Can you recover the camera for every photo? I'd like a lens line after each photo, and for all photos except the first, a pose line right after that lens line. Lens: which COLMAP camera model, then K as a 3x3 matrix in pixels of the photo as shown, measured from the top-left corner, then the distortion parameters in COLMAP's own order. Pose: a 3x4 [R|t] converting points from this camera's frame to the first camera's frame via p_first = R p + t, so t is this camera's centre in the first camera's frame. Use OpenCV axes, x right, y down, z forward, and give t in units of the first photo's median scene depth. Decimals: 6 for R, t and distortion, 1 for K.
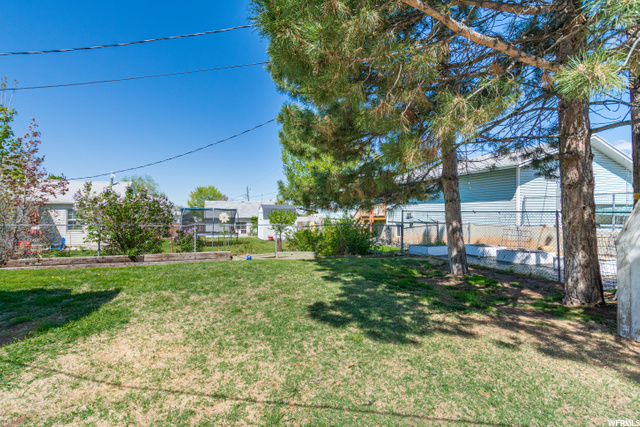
lens RADIAL K [[286.2, 0, 319.3], [0, 286.2, 209.6], [0, 0, 1]] dist [-0.006122, -0.001534]
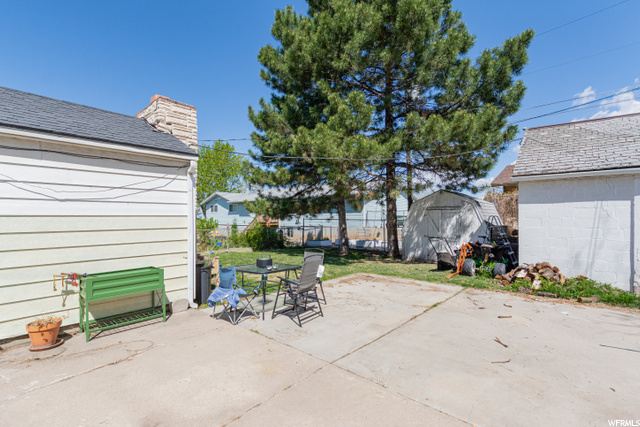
lens RADIAL K [[286.2, 0, 320.4], [0, 286.2, 216.4], [0, 0, 1]] dist [-0.006122, -0.001534]
pose [[0.874343, 0.004278, 0.485289, -0.522341], [-0.006320, 0.999977, 0.002573, -0.018450], [-0.485267, -0.005317, 0.874350, -0.544837]]
